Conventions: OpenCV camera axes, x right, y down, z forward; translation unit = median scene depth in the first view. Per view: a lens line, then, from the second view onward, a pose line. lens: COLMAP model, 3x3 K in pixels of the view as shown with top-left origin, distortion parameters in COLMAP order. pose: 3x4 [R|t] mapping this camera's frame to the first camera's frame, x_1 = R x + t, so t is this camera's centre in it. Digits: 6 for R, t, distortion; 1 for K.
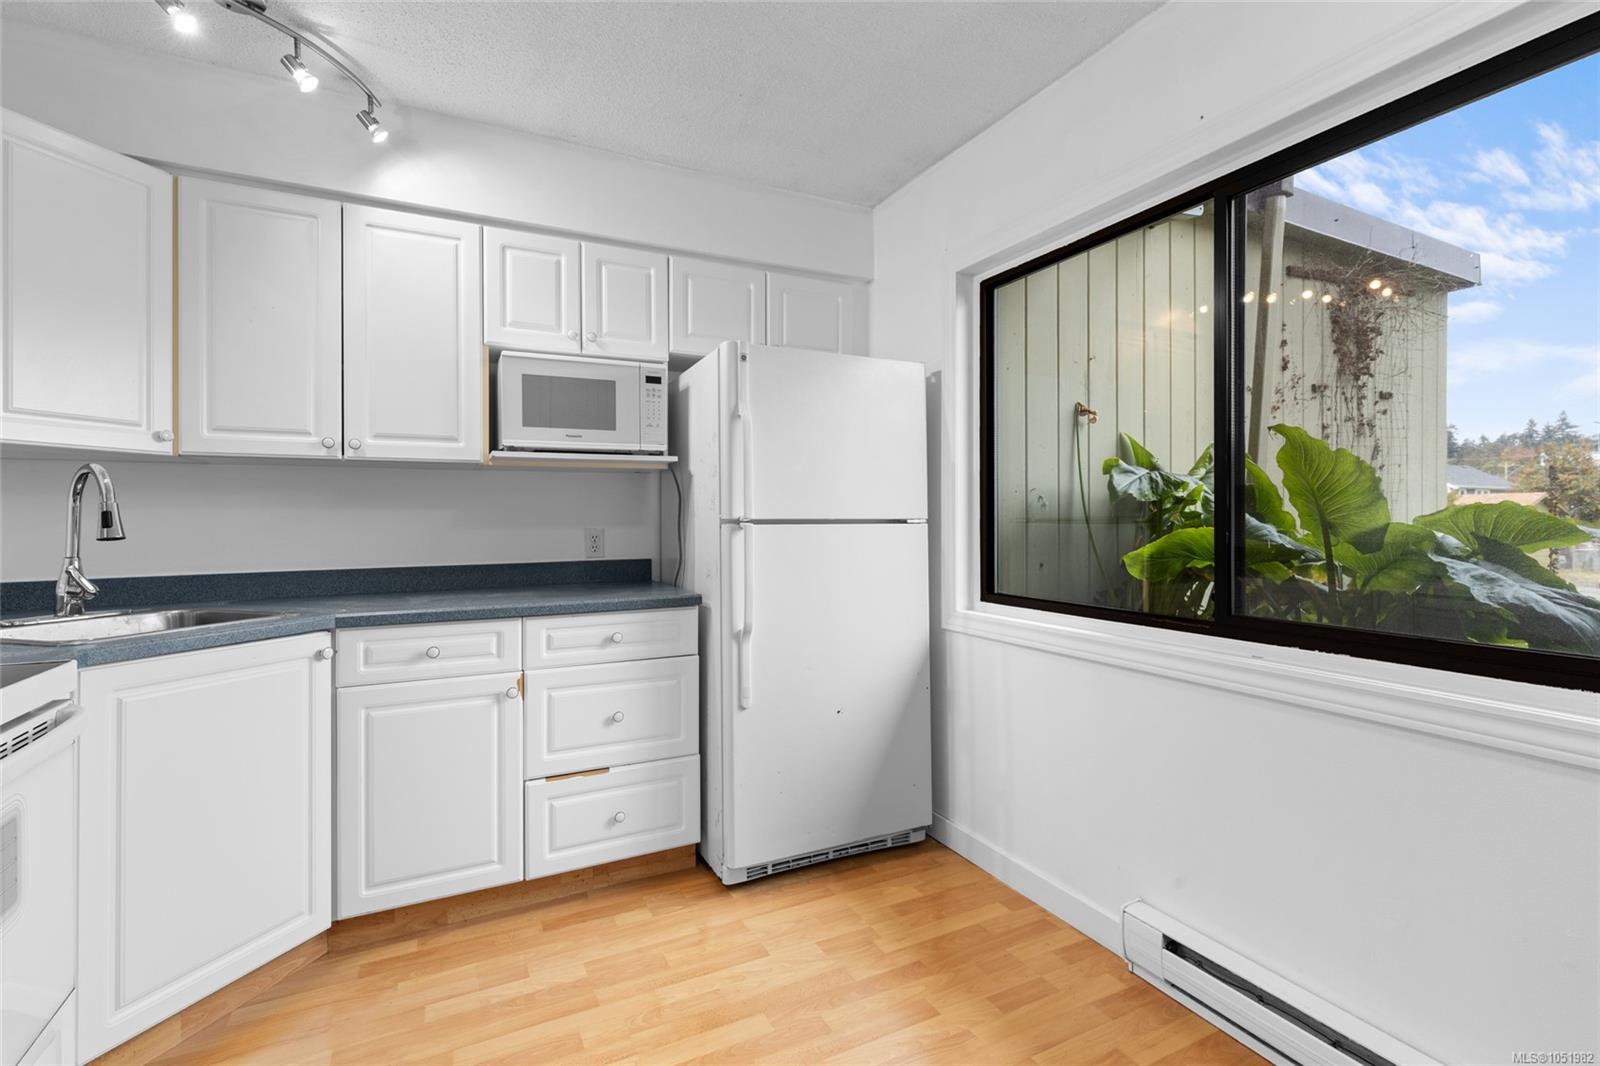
lens RADIAL K [[721.5, 0, 800.0], [0, 721.5, 533.0], [0, 0, 1]] dist [-0.000466, -0.000162]
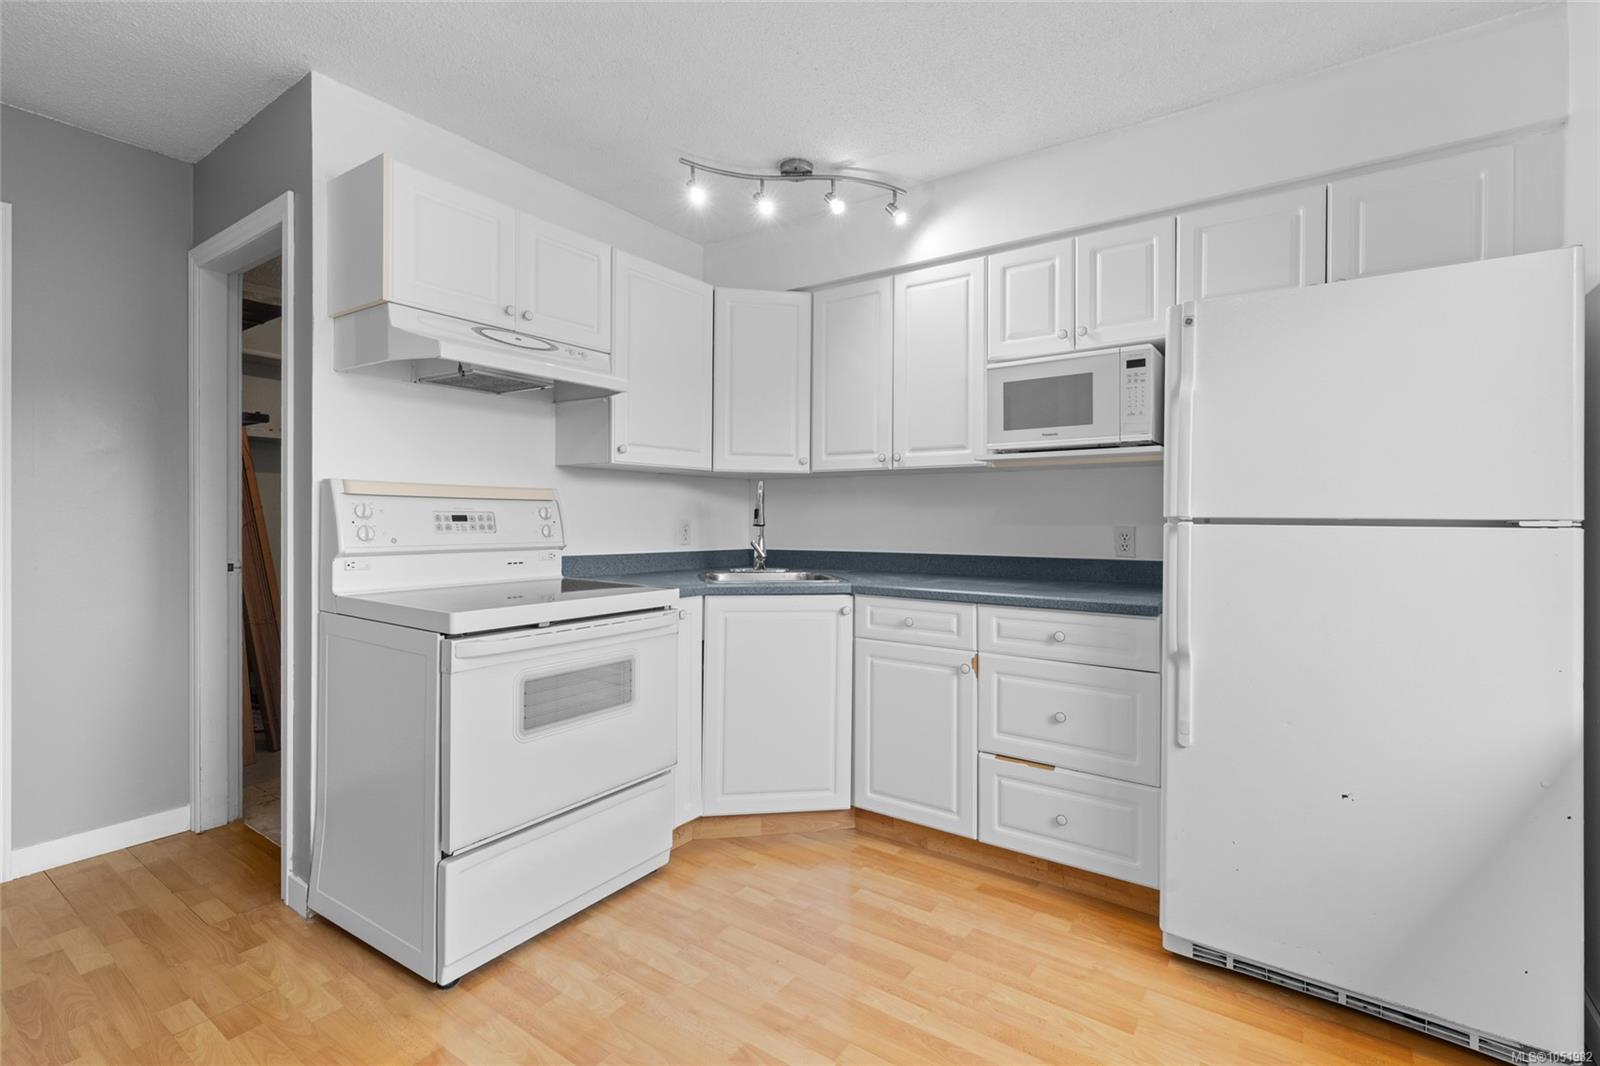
lens RADIAL K [[719.2, 0, 799.3], [0, 719.2, 530.2], [0, 0, 1]] dist [0.000907, -0.000773]
pose [[0.471156, 0.024285, -0.881716, 0.457933], [-0.024729, 0.999592, 0.014318, -0.005391], [0.881703, 0.015058, 0.471564, 0.230181]]
